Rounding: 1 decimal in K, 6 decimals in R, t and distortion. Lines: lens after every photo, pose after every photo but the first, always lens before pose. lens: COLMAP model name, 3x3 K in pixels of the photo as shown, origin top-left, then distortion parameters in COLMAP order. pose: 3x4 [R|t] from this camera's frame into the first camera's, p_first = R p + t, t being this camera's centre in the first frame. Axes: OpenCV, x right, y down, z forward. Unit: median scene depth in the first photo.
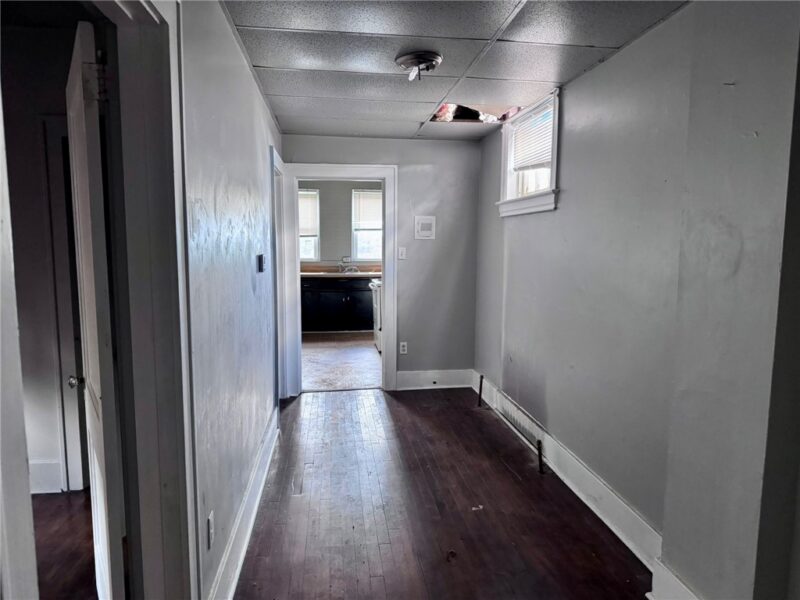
lens RADIAL K [[549.7, 0, 400.0], [0, 549.7, 300.0], [0, 0, 1]] dist [0.094975, -0.001103]
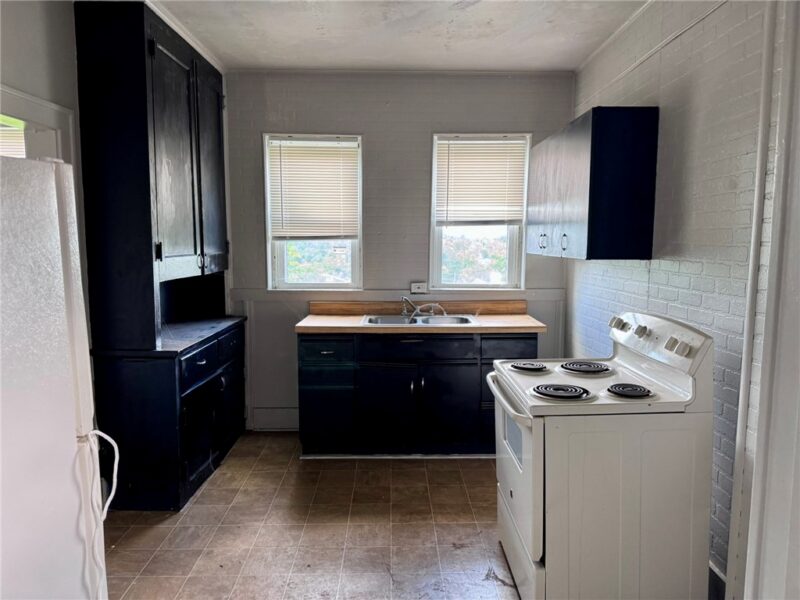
lens RADIAL K [[549.7, 0, 400.0], [0, 549.7, 300.0], [0, 0, 1]] dist [0.094975, -0.001103]
pose [[0.992973, 0.010815, -0.117846, -0.058329], [-0.010838, 0.999941, 0.000447, -0.063237], [0.117844, 0.000834, 0.993032, 0.540822]]
